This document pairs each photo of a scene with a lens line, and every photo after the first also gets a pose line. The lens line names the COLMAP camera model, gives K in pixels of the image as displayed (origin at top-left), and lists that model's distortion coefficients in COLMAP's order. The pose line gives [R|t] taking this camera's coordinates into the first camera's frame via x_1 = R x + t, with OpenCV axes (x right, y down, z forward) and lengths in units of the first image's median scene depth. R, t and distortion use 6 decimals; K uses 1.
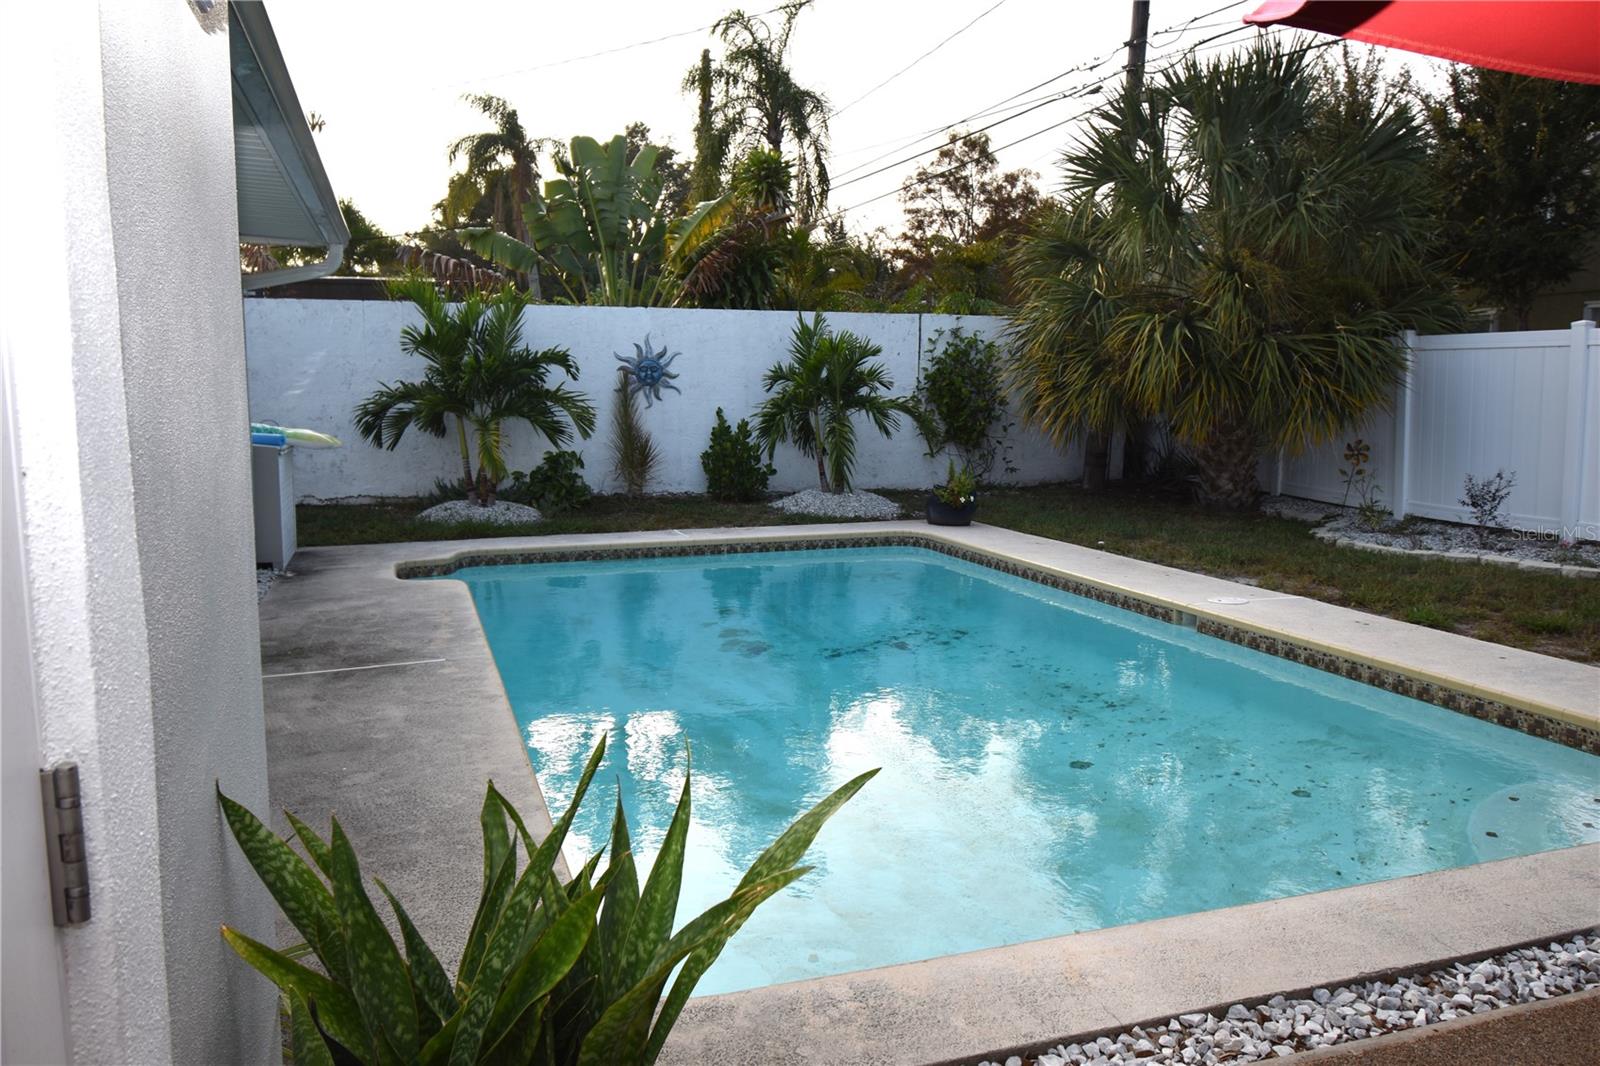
lens RADIAL K [[1180.5, 0, 799.4], [0, 1180.5, 540.6], [0, 0, 1]] dist [0.010912, -0.027067]
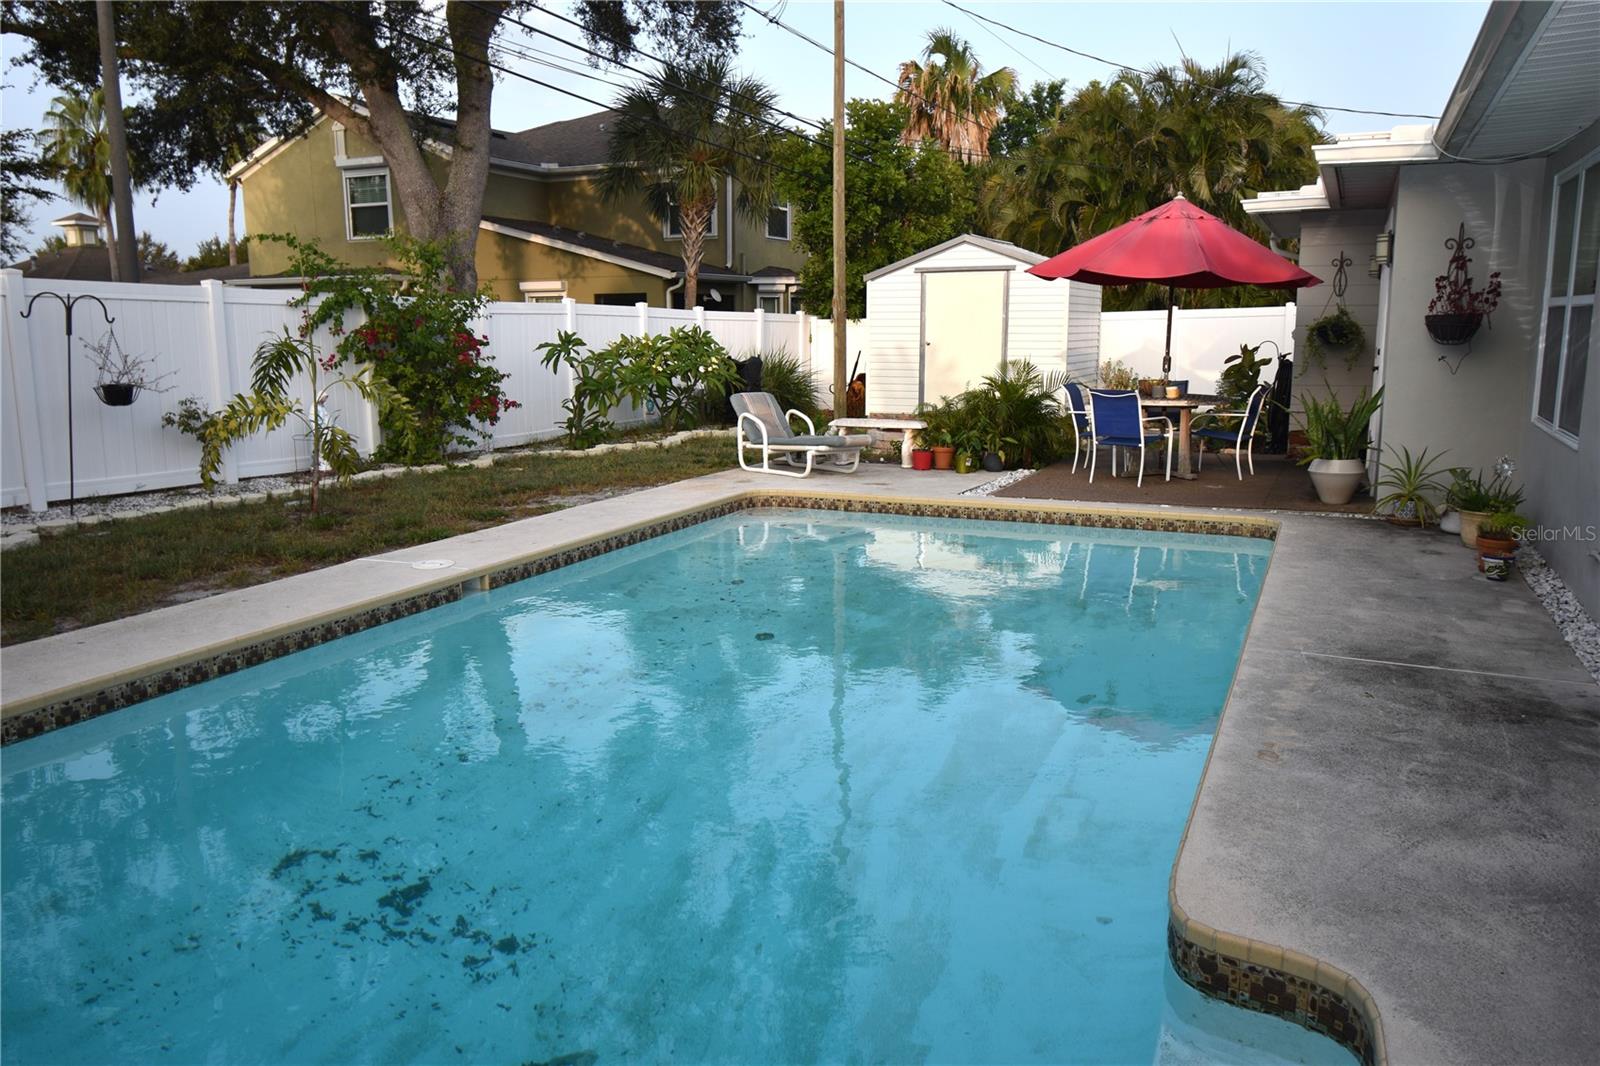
lens RADIAL K [[1180.5, 0, 798.0], [0, 1180.5, 530.0], [0, 0, 1]] dist [0.010912, -0.027067]
pose [[-0.730051, -0.110443, 0.674409, -0.375443], [0.099624, 0.959113, 0.264910, -0.153313], [-0.676092, 0.260585, -0.689199, 1.132031]]
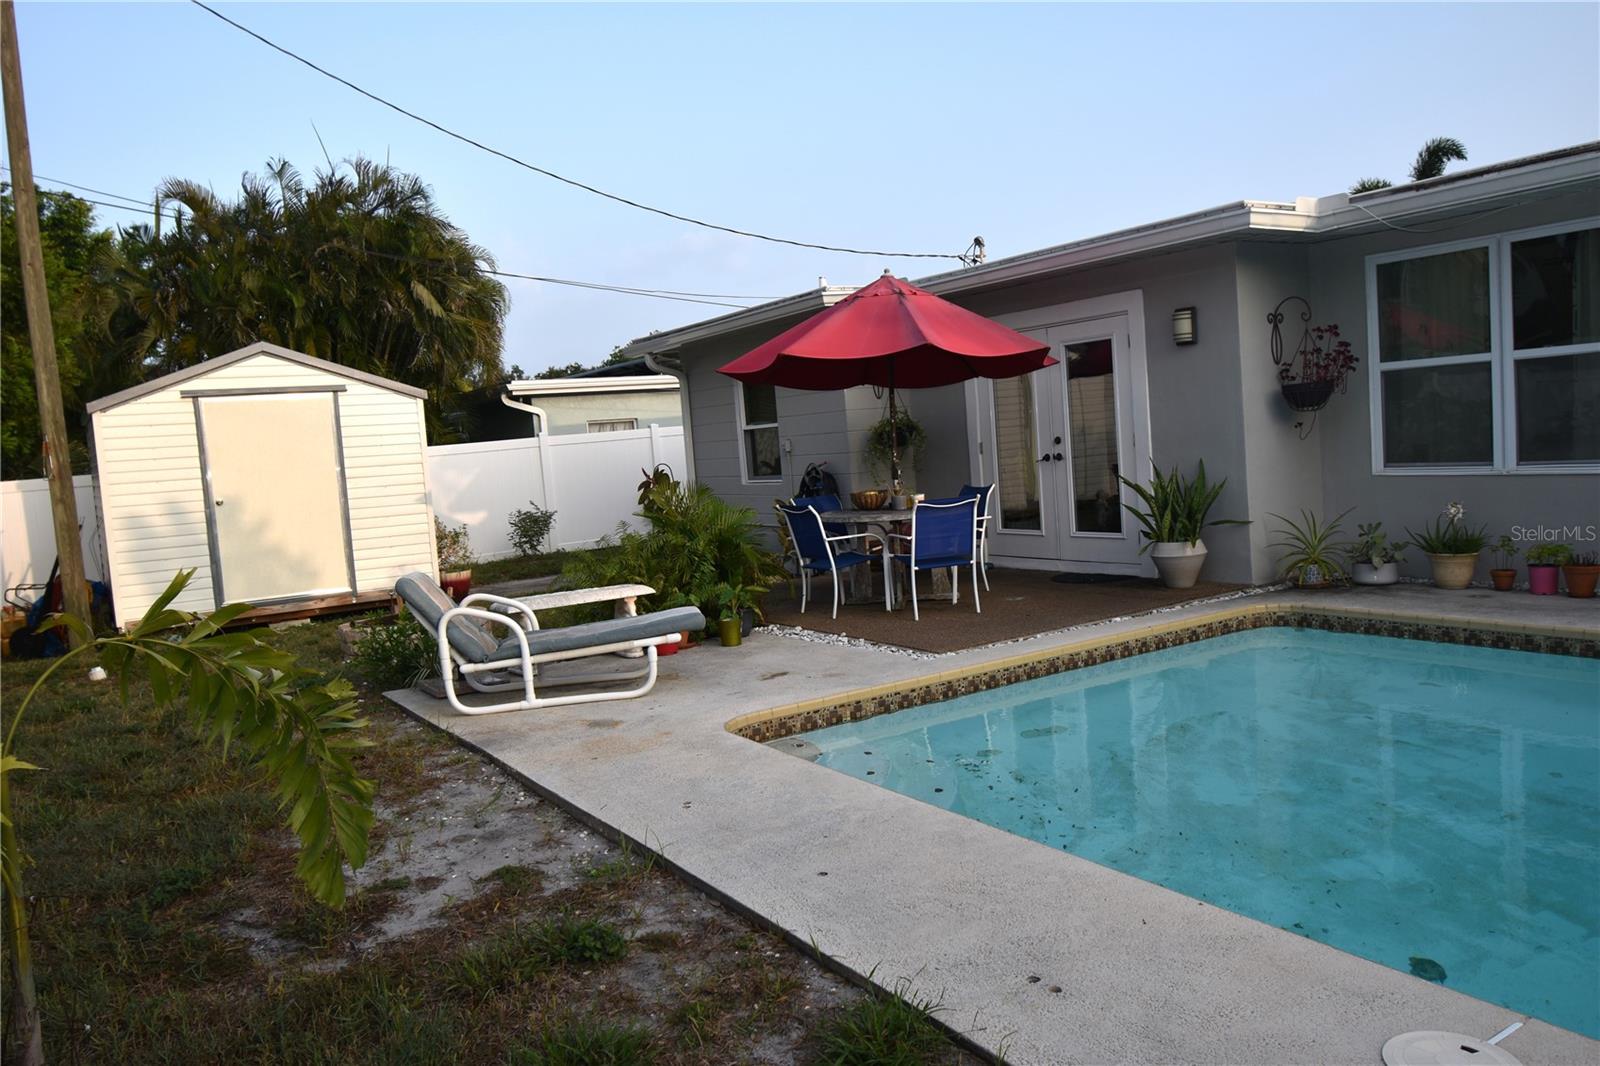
lens RADIAL K [[1180.5, 0, 800.8], [0, 1180.5, 533.6], [0, 0, 1]] dist [0.010912, -0.027067]
pose [[-0.968304, 0.094246, -0.231310, 0.459850], [0.044586, 0.976427, 0.211193, -0.122866], [0.245761, 0.194186, -0.949681, 0.958774]]
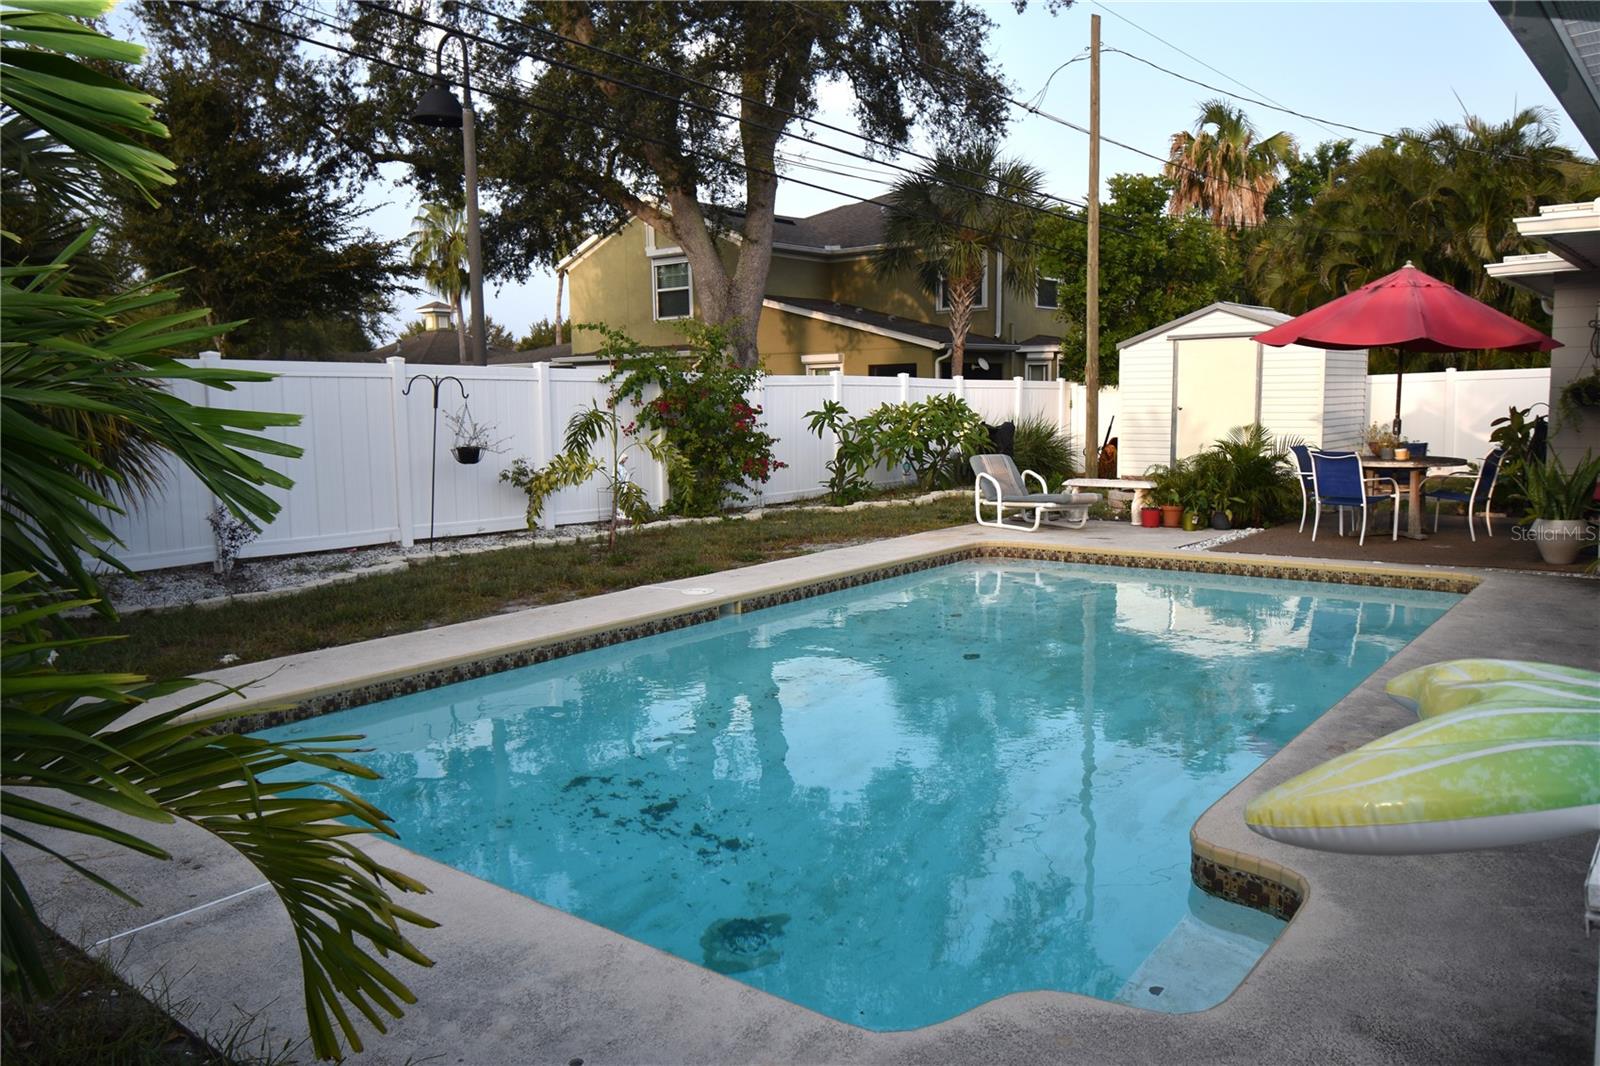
lens RADIAL K [[1180.5, 0, 797.8], [0, 1180.5, 526.2], [0, 0, 1]] dist [0.010912, -0.027067]
pose [[-0.546615, -0.080615, 0.833495, -0.506714], [0.131653, 0.974703, 0.180612, -0.162266], [-0.826970, 0.208458, -0.522174, 1.182490]]
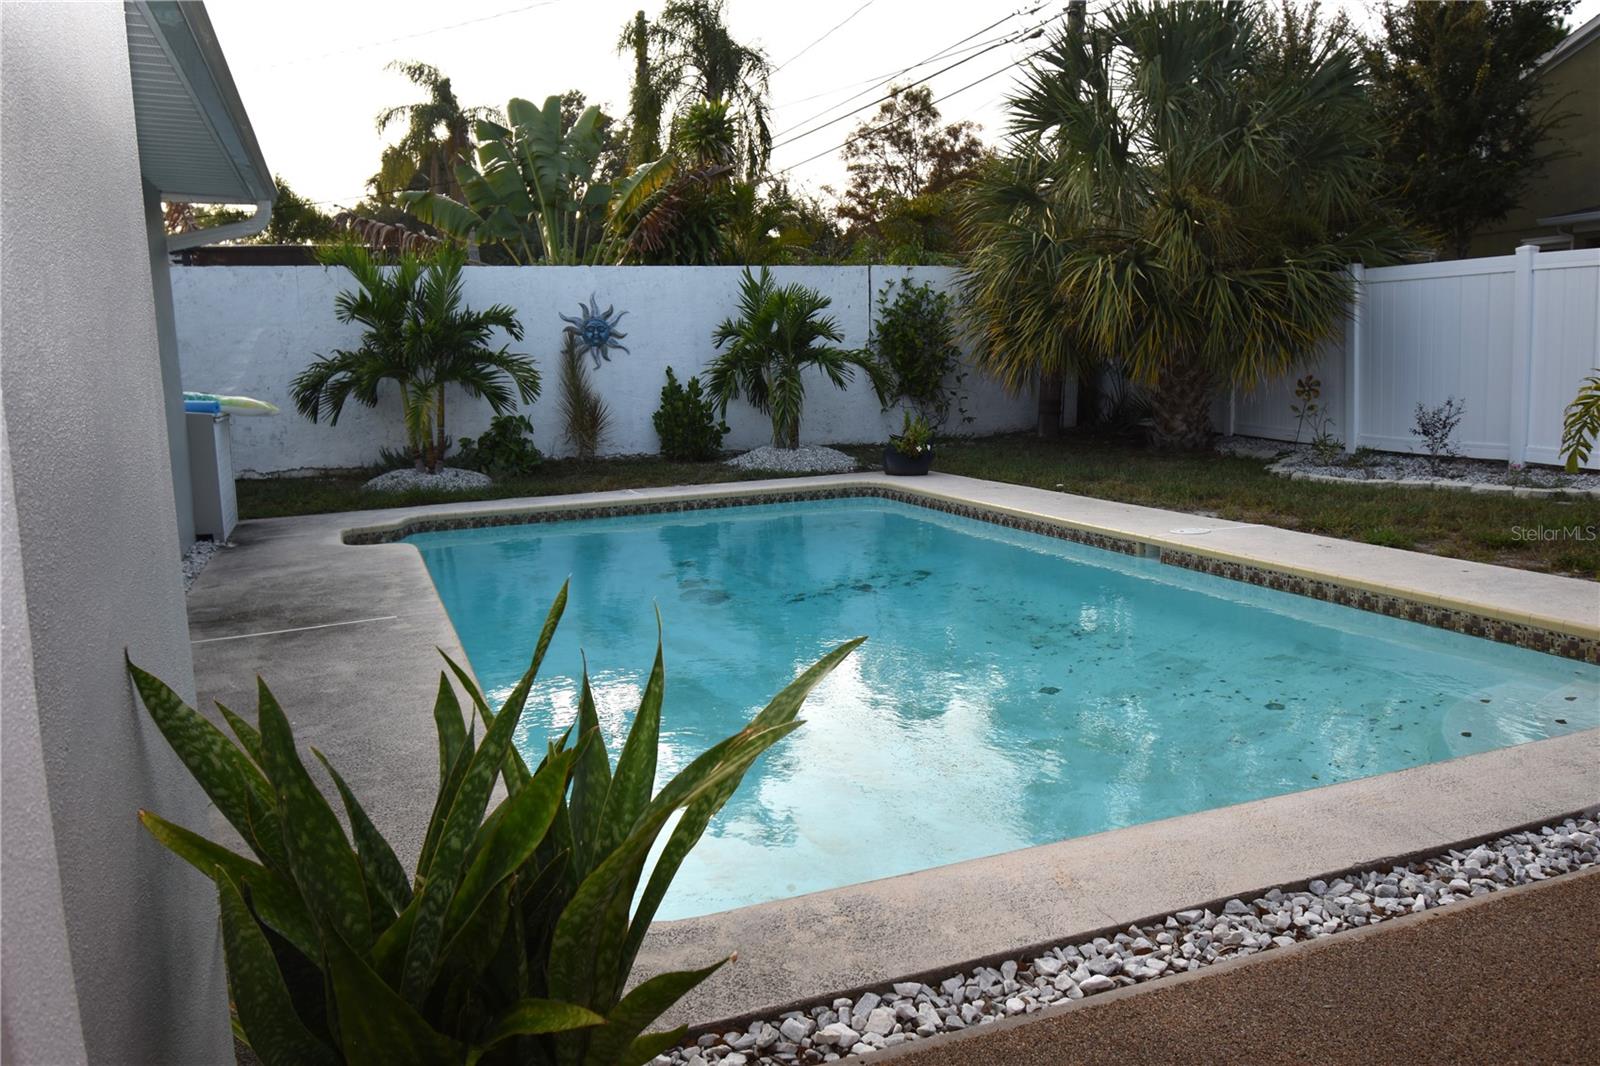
lens RADIAL K [[1180.5, 0, 802.4], [0, 1180.5, 540.0], [0, 0, 1]] dist [0.010912, -0.027067]
pose [[0.998459, -0.038562, 0.039916, -0.002975], [0.037590, 0.998985, 0.024839, 0.016832], [-0.040834, -0.023300, 0.998894, 0.014370]]
